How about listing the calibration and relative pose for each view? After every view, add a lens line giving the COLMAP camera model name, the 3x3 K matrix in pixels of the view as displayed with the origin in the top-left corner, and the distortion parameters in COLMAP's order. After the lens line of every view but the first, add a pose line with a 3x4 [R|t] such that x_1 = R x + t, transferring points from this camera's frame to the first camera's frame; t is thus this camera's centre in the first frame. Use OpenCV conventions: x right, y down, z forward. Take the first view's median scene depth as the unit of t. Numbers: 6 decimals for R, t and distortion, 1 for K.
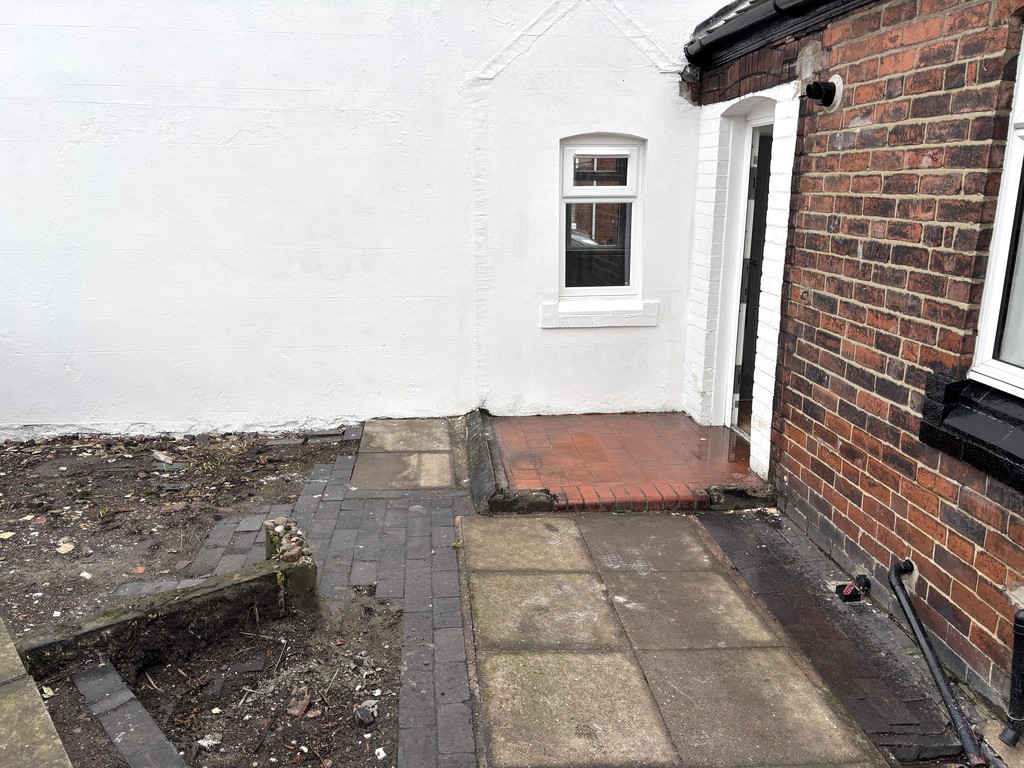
lens RADIAL K [[769.7, 0, 512.1], [0, 769.7, 383.6], [0, 0, 1]] dist [-0.003591, -0.000536]
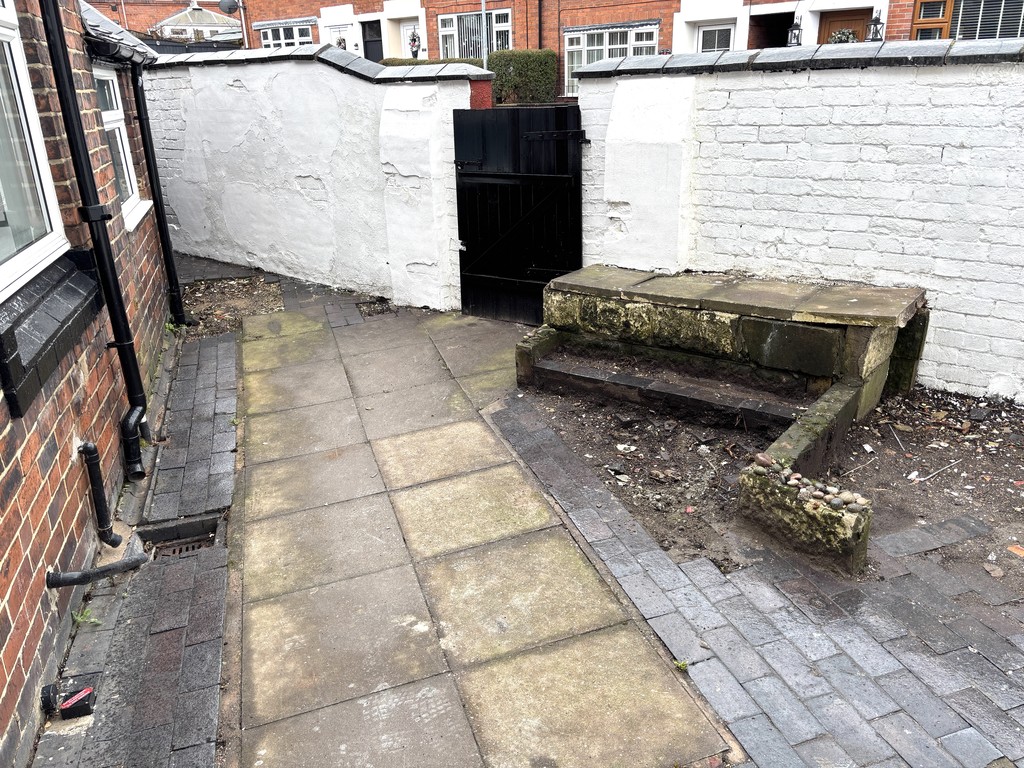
lens RADIAL K [[769.7, 0, 513.5], [0, 769.7, 384.0], [0, 0, 1]] dist [-0.003591, -0.000536]
pose [[-0.979729, 0.088596, -0.179672, 0.175869], [-0.033949, 0.810490, 0.584767, -0.385947], [0.197431, 0.579013, -0.791053, 1.564101]]
